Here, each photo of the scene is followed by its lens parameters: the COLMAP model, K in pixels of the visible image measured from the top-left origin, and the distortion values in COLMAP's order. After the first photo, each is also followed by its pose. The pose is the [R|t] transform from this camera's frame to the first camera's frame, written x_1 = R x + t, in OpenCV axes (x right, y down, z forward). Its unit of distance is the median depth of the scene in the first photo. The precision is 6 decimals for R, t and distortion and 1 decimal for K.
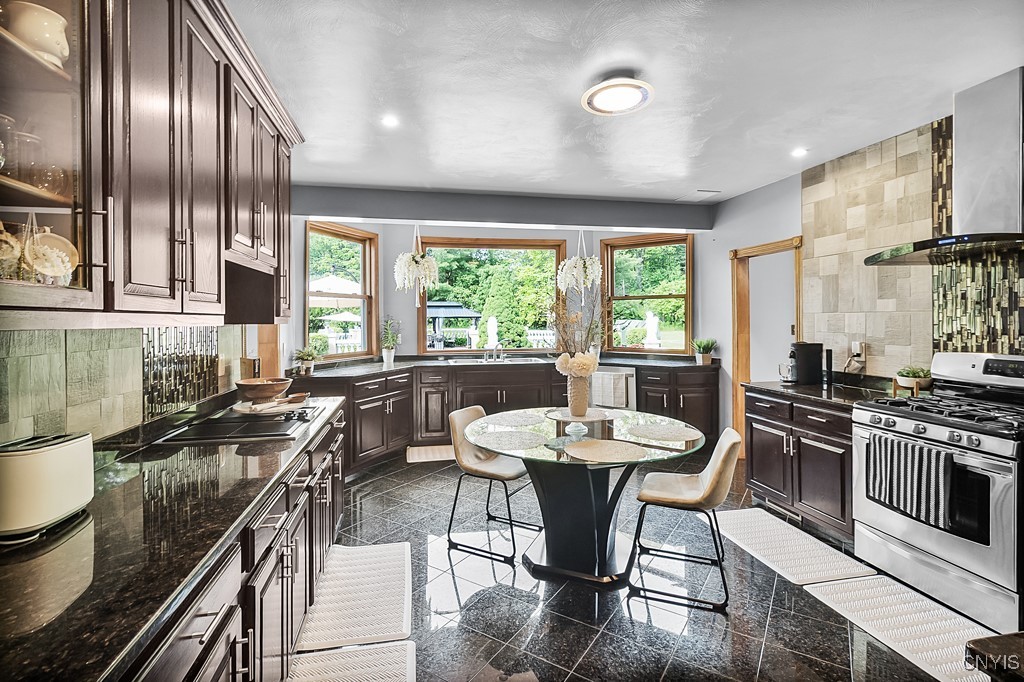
lens RADIAL K [[498.7, 0, 514.7], [0, 498.7, 327.7], [0, 0, 1]] dist [0.000715, -0.000303]
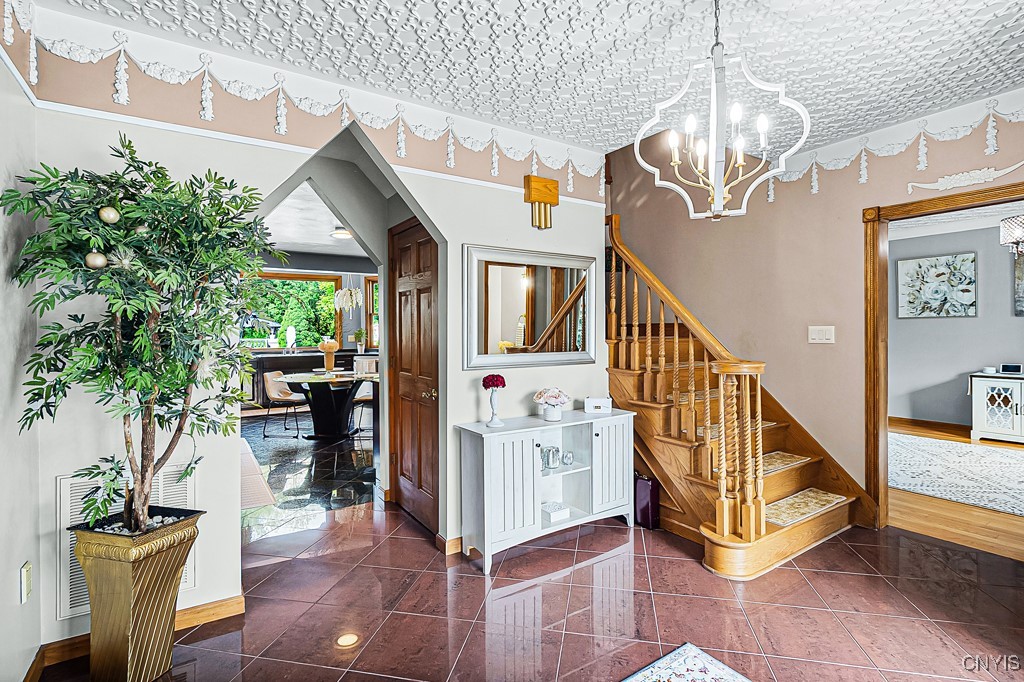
lens RADIAL K [[498.7, 0, 514.7], [0, 498.7, 327.7], [0, 0, 1]] dist [0.000715, -0.000303]
pose [[0.931222, -0.001976, 0.364446, 0.038620], [0.009452, 0.999780, -0.018730, 0.017663], [-0.364329, 0.020886, 0.931036, -0.626510]]
